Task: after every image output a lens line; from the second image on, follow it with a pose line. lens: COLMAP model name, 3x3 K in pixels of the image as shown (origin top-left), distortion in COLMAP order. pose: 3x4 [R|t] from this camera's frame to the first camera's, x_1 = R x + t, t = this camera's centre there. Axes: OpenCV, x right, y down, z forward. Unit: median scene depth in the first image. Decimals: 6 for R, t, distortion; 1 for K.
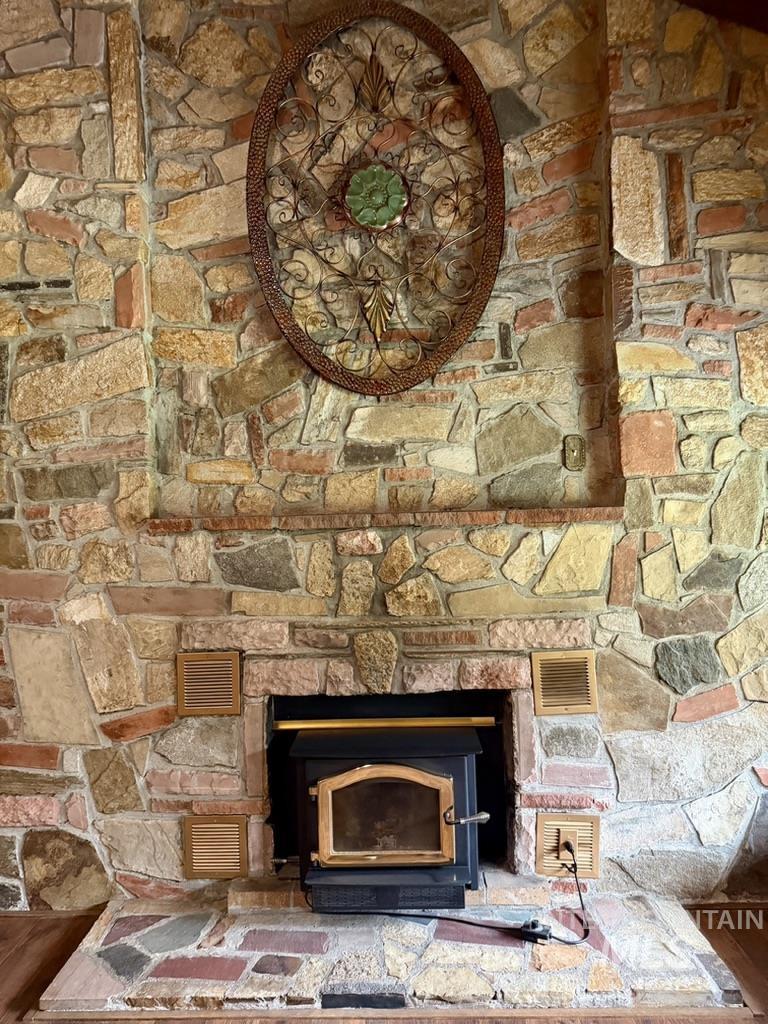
lens RADIAL K [[717.9, 0, 382.0], [0, 717.9, 512.4], [0, 0, 1]] dist [0.040641, -0.034754]
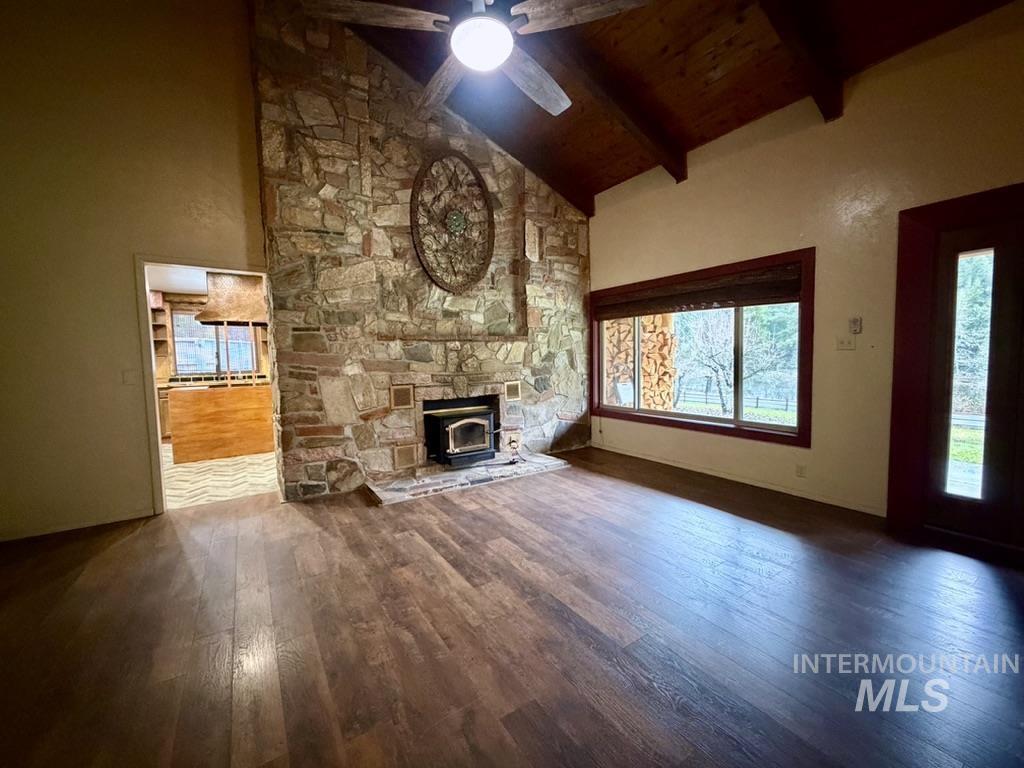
lens RADIAL K [[407.0, 0, 505.8], [0, 407.0, 382.3], [0, 0, 1]] dist [0.000463, -0.000025]
pose [[0.825744, -0.024424, 0.563516, -0.762893], [-0.010101, 0.998261, 0.058069, 0.090937], [-0.563955, -0.053642, 0.824061, -0.445156]]
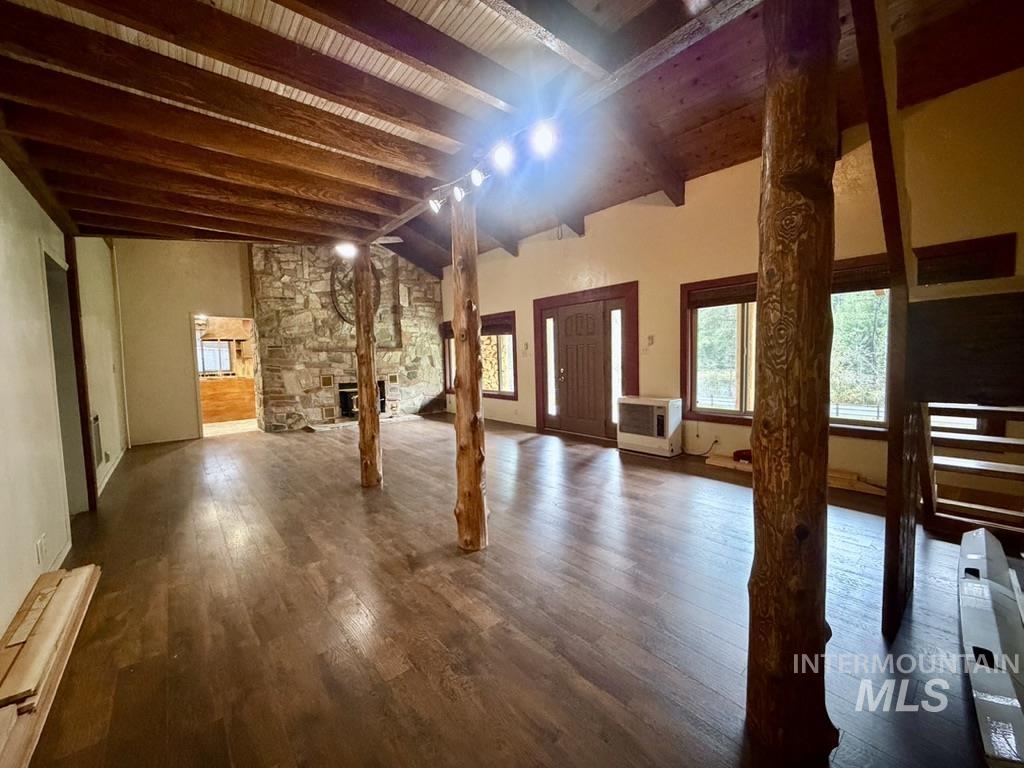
lens RADIAL K [[407.0, 0, 504.3], [0, 407.0, 383.5], [0, 0, 1]] dist [0.000463, -0.000025]
pose [[0.761909, -0.032693, 0.646859, -1.133896], [-0.004996, 0.998399, 0.056344, 0.083031], [-0.647665, -0.046161, 0.760525, -1.974177]]
